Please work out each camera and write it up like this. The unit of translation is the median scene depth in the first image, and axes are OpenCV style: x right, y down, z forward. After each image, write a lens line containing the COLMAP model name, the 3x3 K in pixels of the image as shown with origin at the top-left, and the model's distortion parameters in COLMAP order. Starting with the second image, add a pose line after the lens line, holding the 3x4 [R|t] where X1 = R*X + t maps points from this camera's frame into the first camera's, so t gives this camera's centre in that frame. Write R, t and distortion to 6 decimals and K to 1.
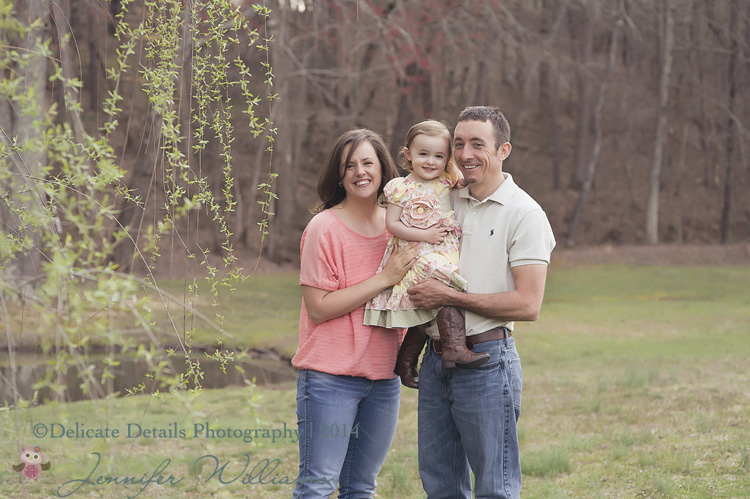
lens RADIAL K [[2058.7, 0, 375.0], [0, 2058.7, 249.5], [0, 0, 1]] dist [0.123935, -0.471680]
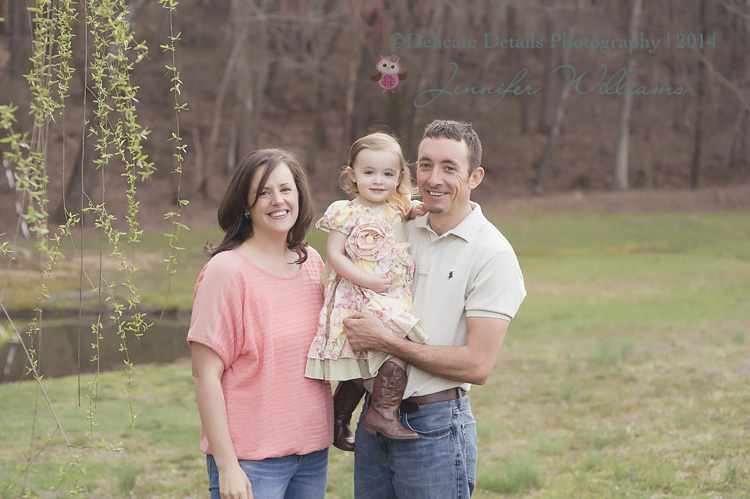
lens RADIAL K [[2058.7, 0, 375.0], [0, 2058.7, 249.5], [0, 0, 1]] dist [0.123935, -0.471680]
pose [[0.999865, -0.006541, 0.015089, 0.002487], [0.006069, 0.999498, 0.031109, -0.006685], [-0.015285, -0.031014, 0.999402, 0.025738]]
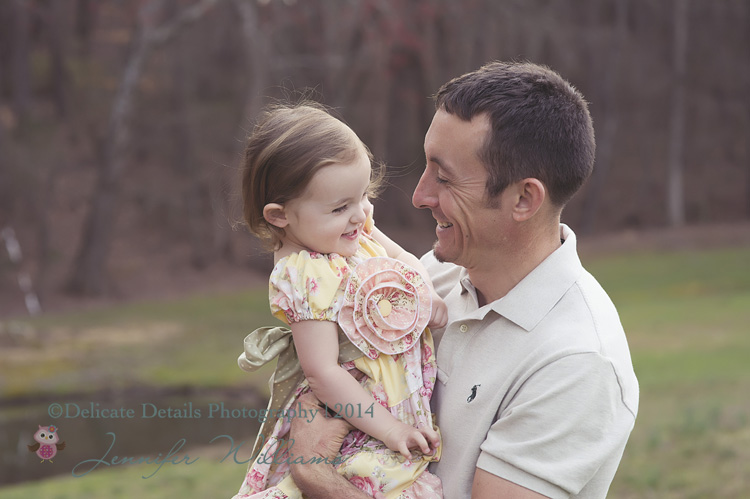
lens RADIAL K [[2058.7, 0, 375.0], [0, 2058.7, 249.5], [0, 0, 1]] dist [0.123935, -0.471680]
pose [[0.998067, -0.061780, -0.006710, 0.006516], [0.061812, 0.998077, 0.004743, -0.005858], [0.006404, -0.005149, 0.999966, 0.093727]]
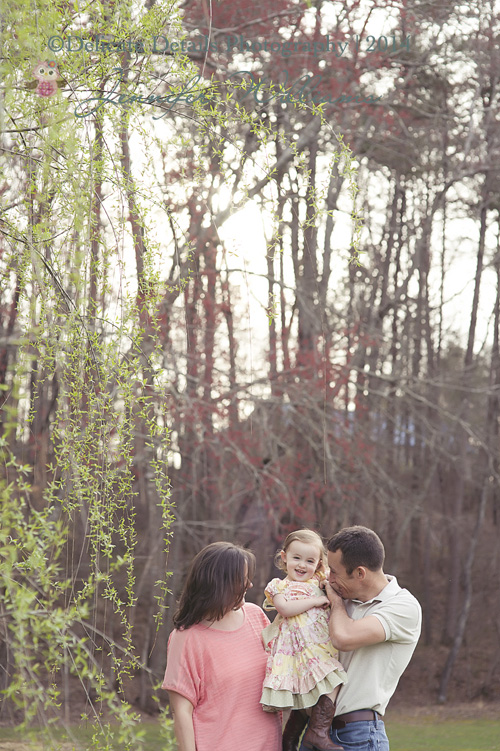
lens RADIAL K [[2061.4, 0, 250.0], [0, 2061.4, 375.5], [0, 0, 1]] dist [0.123935, -0.471680]
pose [[0.999924, 0.012343, 0.000582, -0.001371], [-0.012087, 0.986829, -0.161315, 0.006268], [-0.002566, 0.161296, 0.986903, -0.022666]]
